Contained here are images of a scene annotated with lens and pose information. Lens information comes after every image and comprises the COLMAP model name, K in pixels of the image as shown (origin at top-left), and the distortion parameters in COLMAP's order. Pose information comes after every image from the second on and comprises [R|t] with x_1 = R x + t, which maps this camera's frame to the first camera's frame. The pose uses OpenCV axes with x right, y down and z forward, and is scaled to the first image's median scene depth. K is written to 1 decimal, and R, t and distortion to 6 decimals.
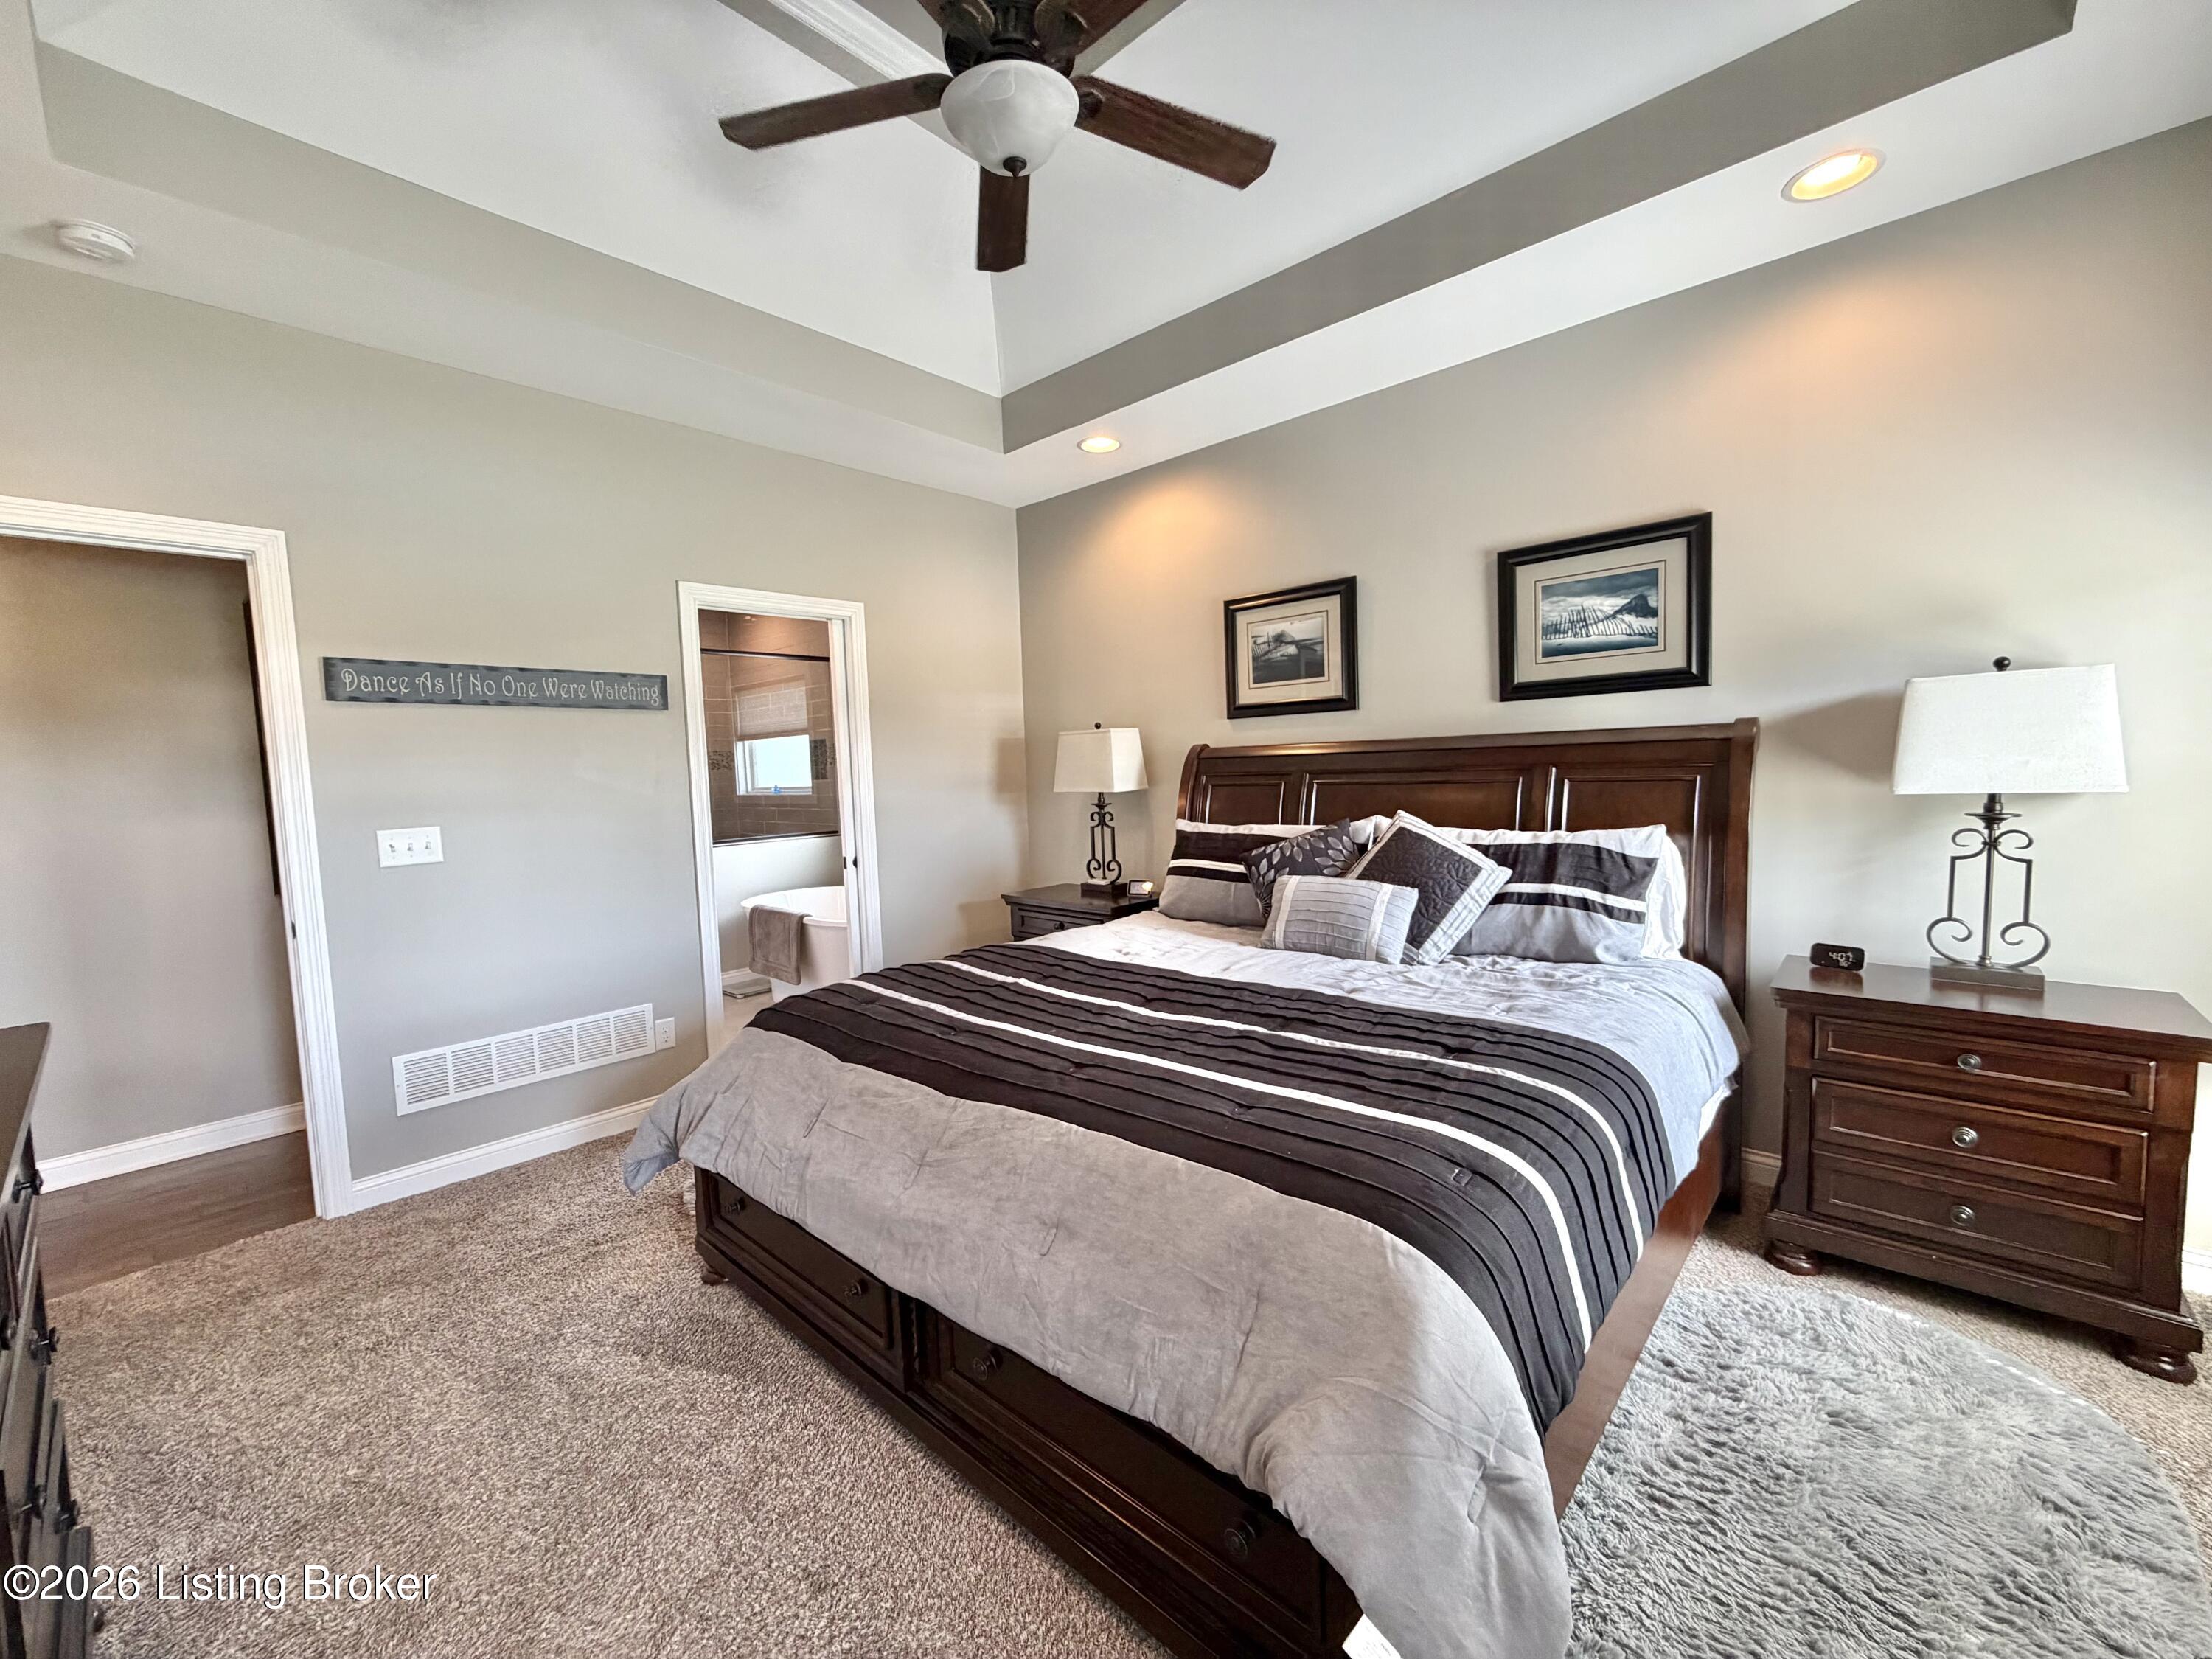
lens RADIAL K [[887.1, 0, 1112.2], [0, 887.1, 830.9], [0, 0, 1]] dist [0.000461, 0.000051]
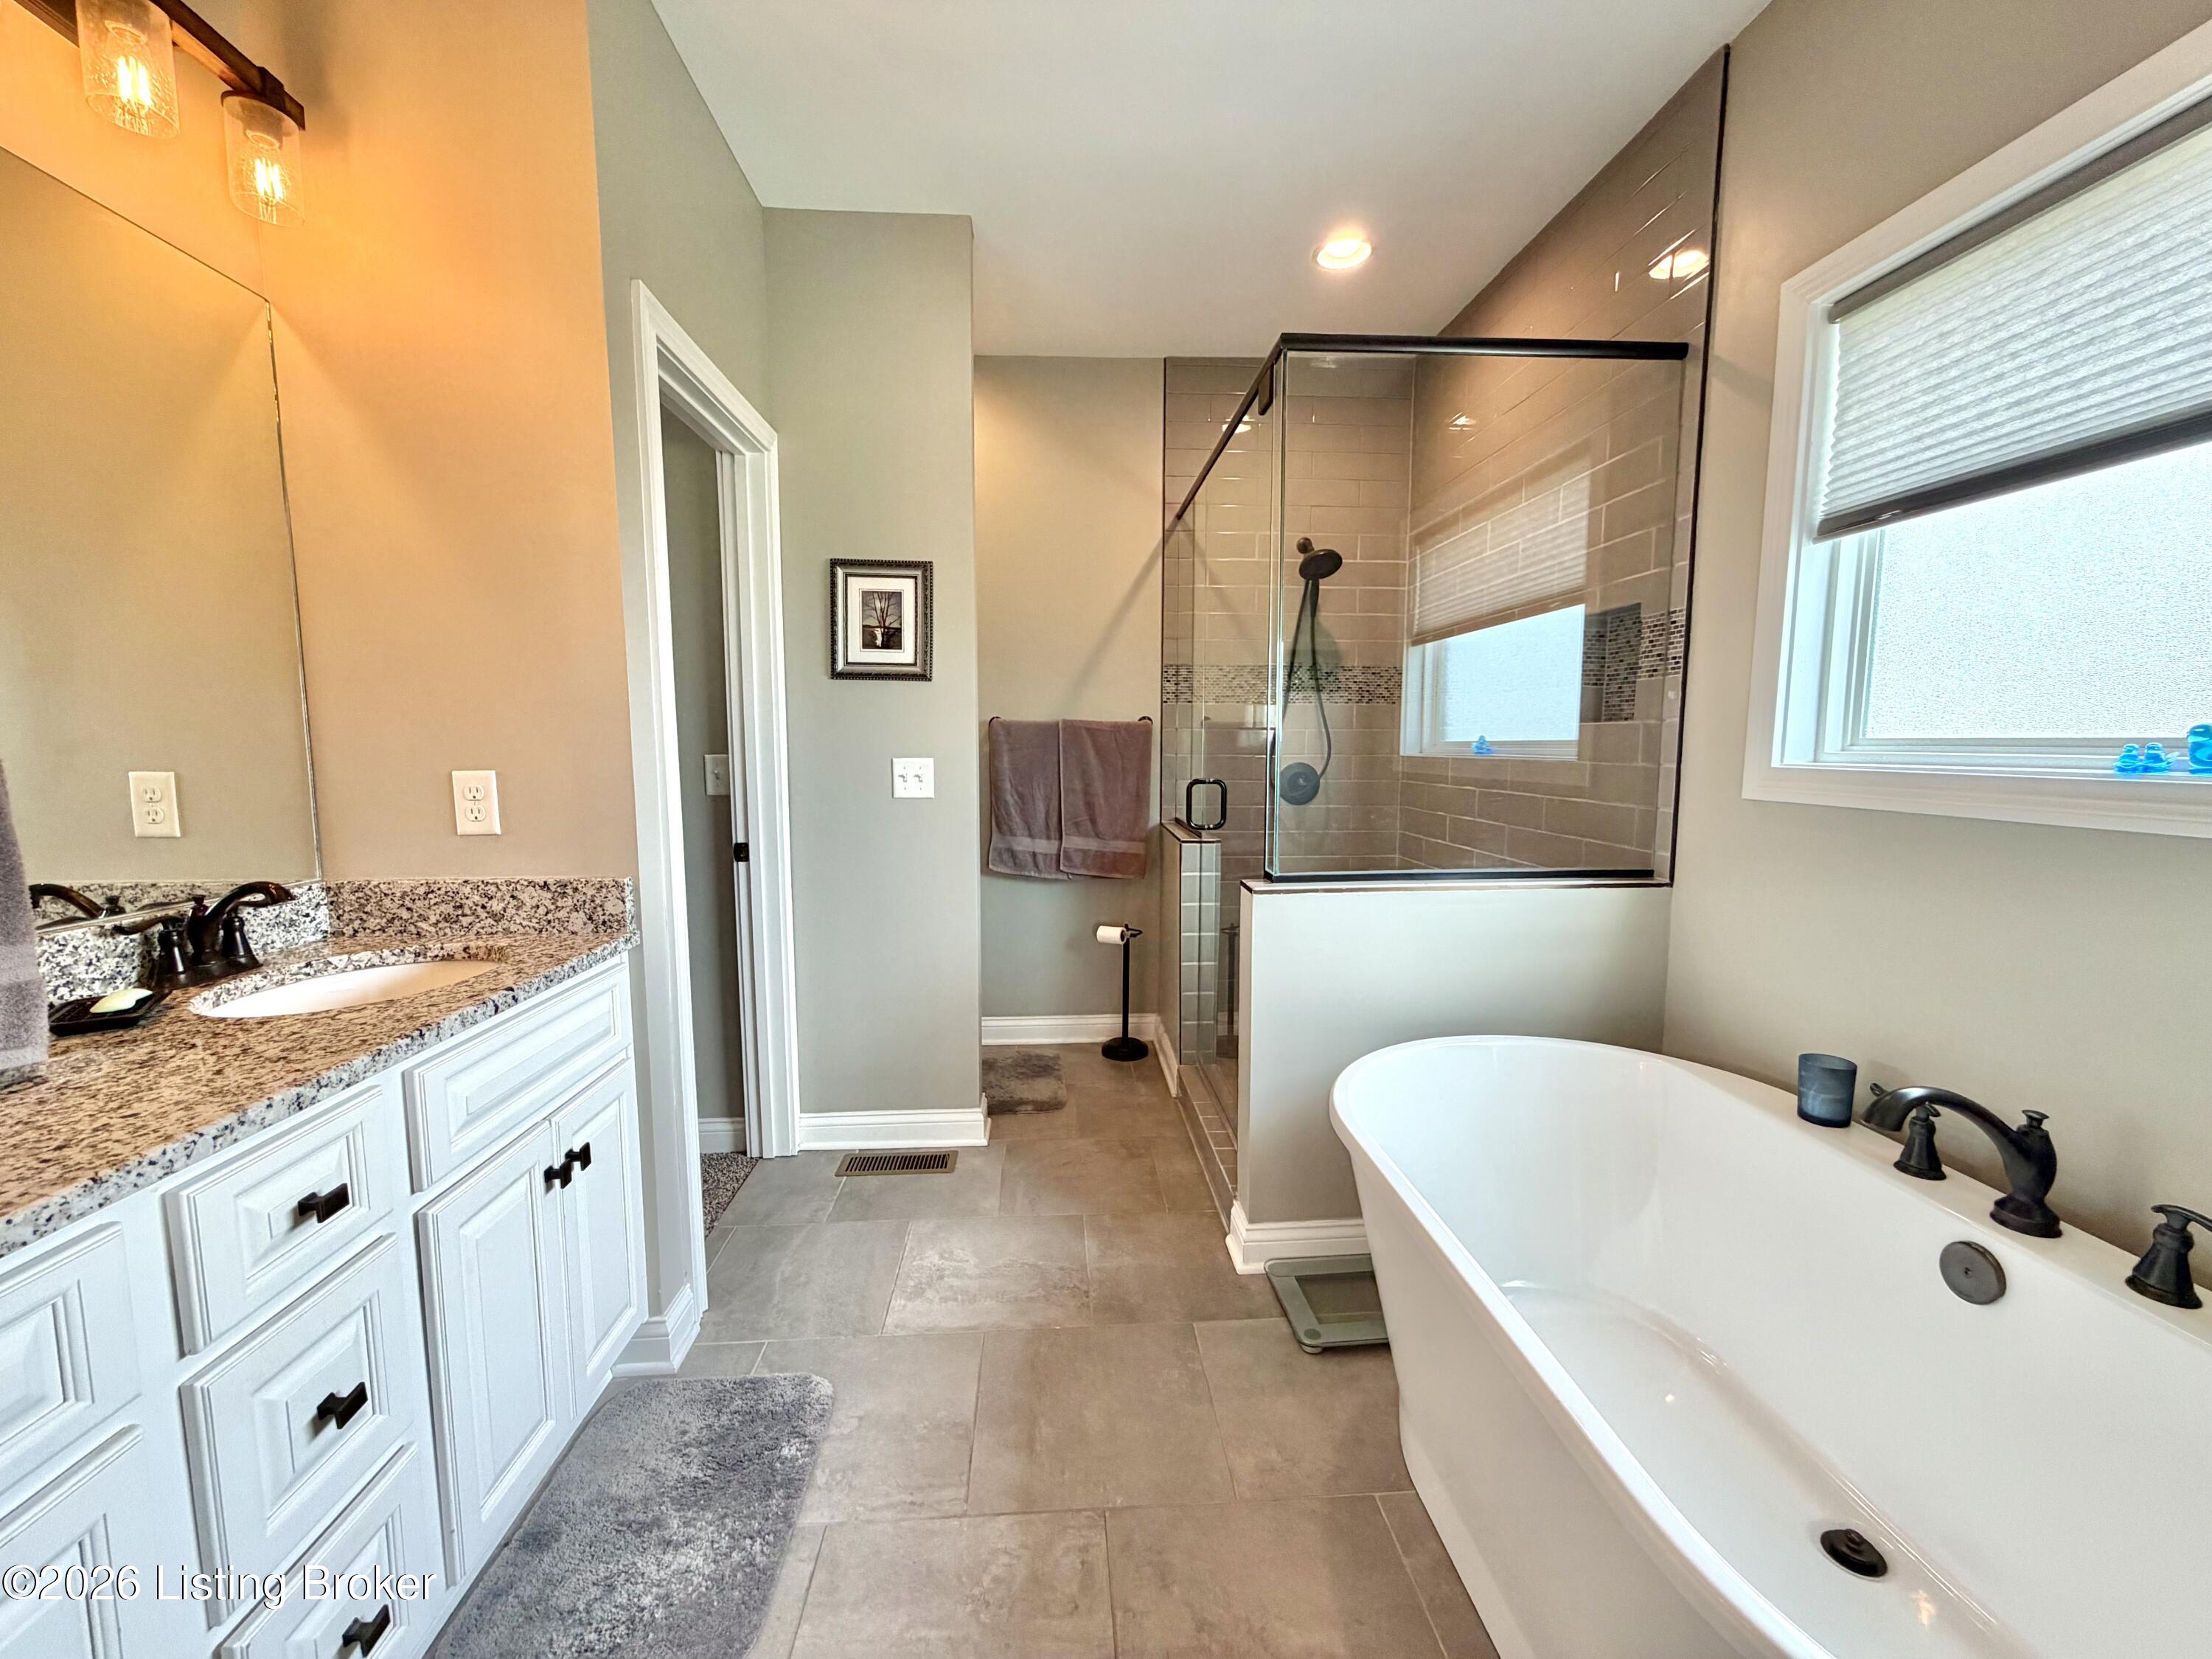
lens RADIAL K [[887.1, 0, 1107.6], [0, 887.1, 834.6], [0, 0, 1]] dist [0.000461, 0.000051]
pose [[0.727014, 0.095267, -0.679981, -0.220674], [-0.071825, 0.995446, 0.062671, -0.018434], [0.682855, 0.003277, 0.730546, 0.576850]]
